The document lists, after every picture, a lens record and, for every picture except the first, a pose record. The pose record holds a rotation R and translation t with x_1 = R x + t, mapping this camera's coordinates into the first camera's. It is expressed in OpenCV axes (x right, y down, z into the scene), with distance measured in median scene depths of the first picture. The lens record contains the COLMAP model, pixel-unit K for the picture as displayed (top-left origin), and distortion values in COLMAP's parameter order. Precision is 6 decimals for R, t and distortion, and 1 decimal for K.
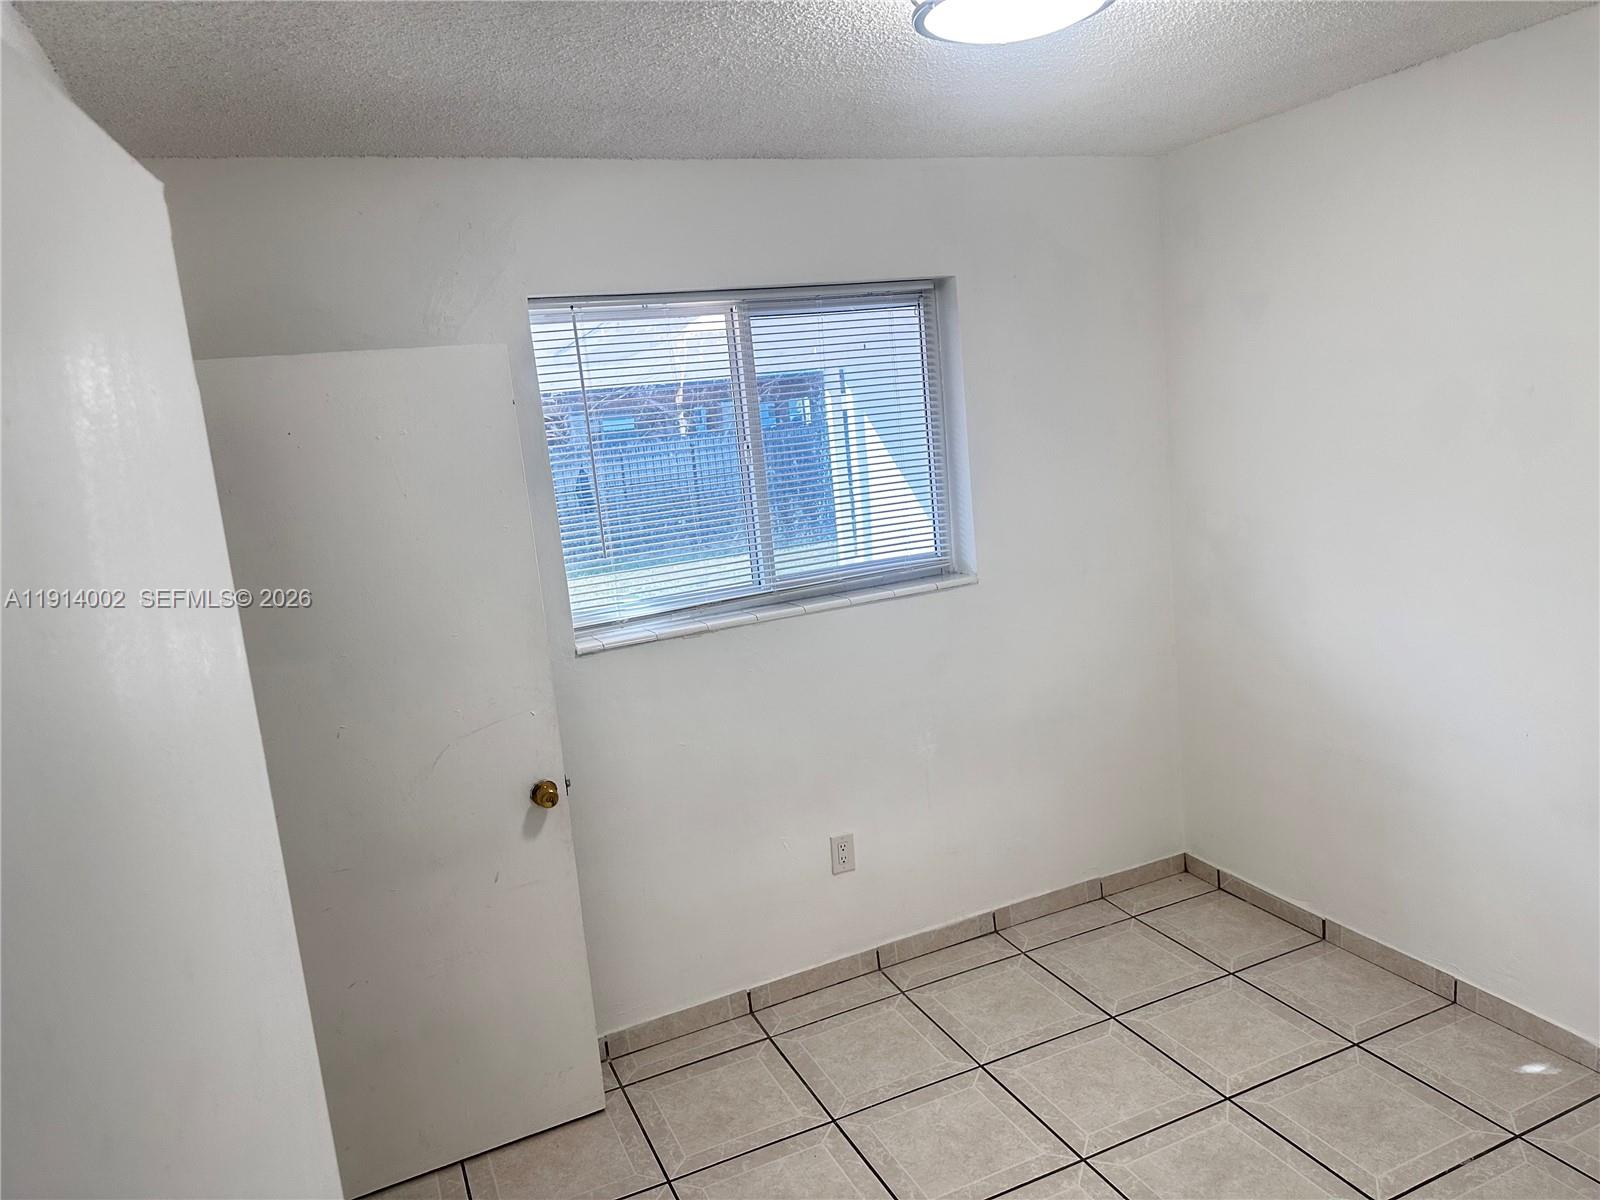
lens RADIAL K [[1119.2, 0, 802.0], [0, 1119.2, 598.6], [0, 0, 1]] dist [0.069816, -0.070801]
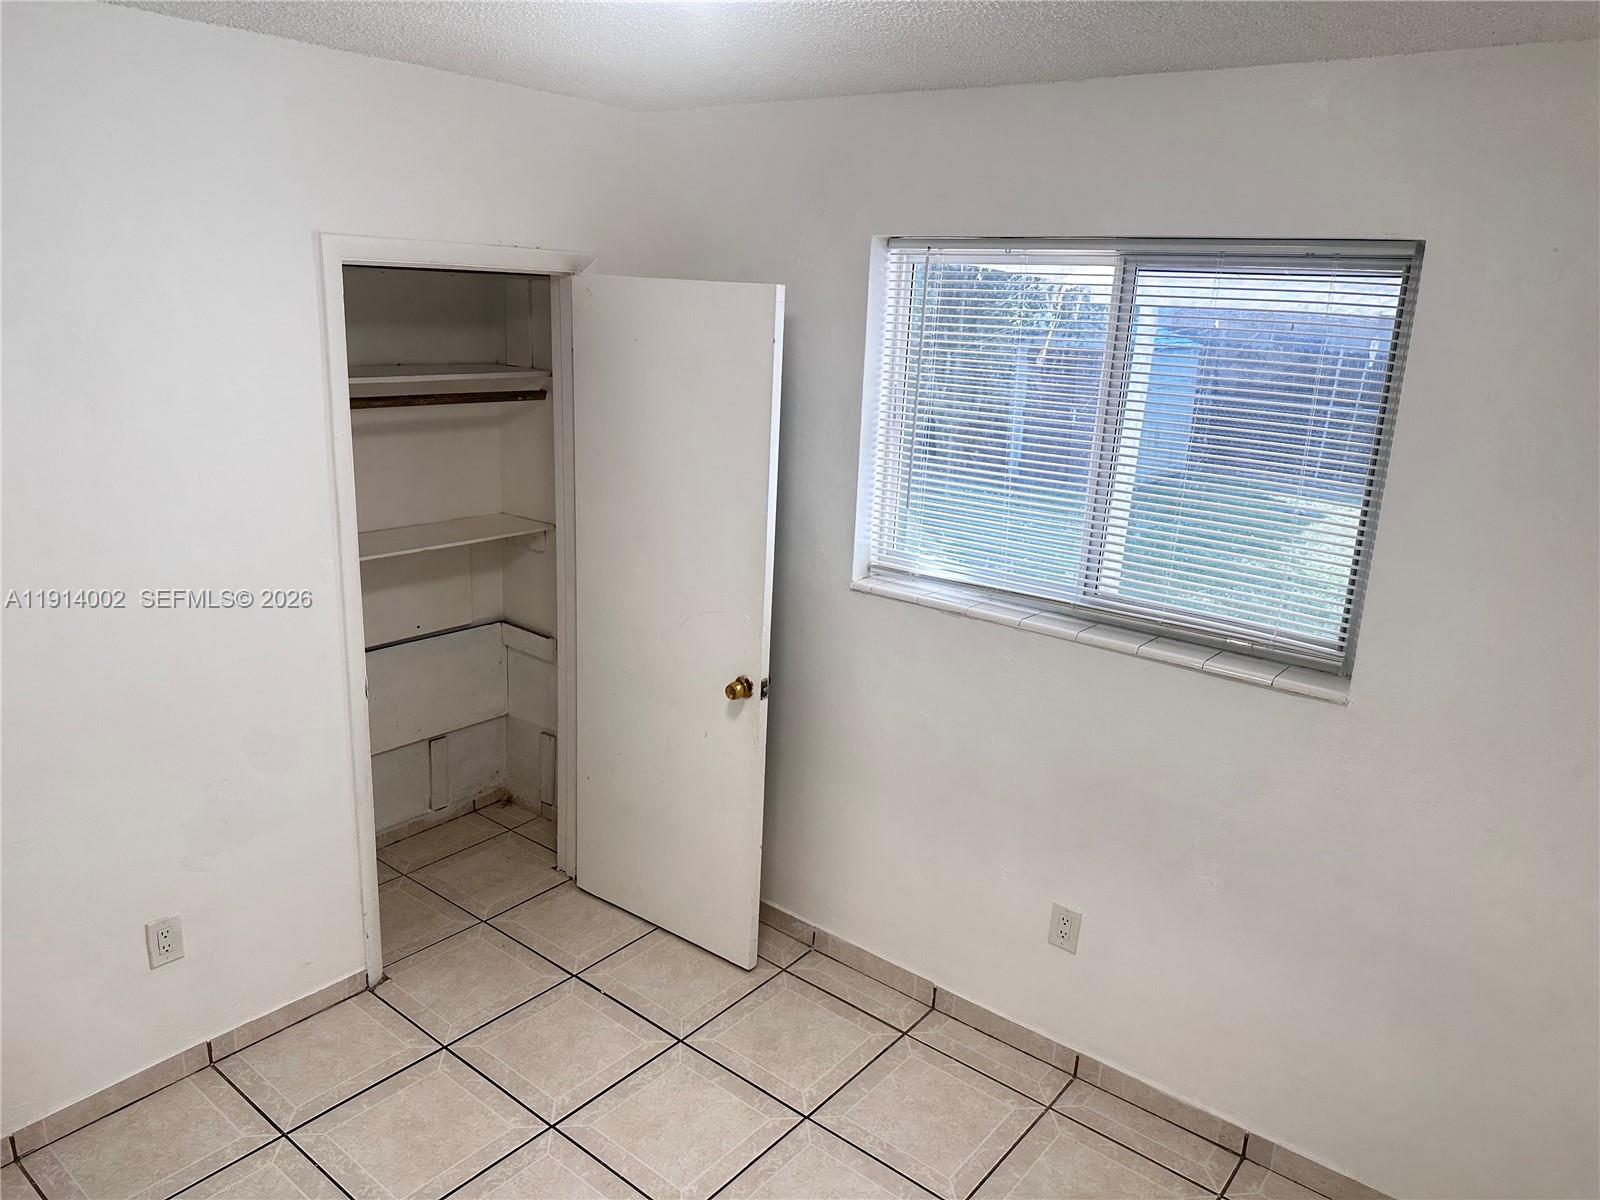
lens RADIAL K [[1119.2, 0, 802.0], [0, 1119.2, 599.4], [0, 0, 1]] dist [0.069816, -0.070801]
pose [[0.454174, 0.344401, -0.821653, 0.588414], [-0.240733, 0.935394, 0.259009, -0.183280], [0.857773, 0.080164, 0.507740, 0.402006]]
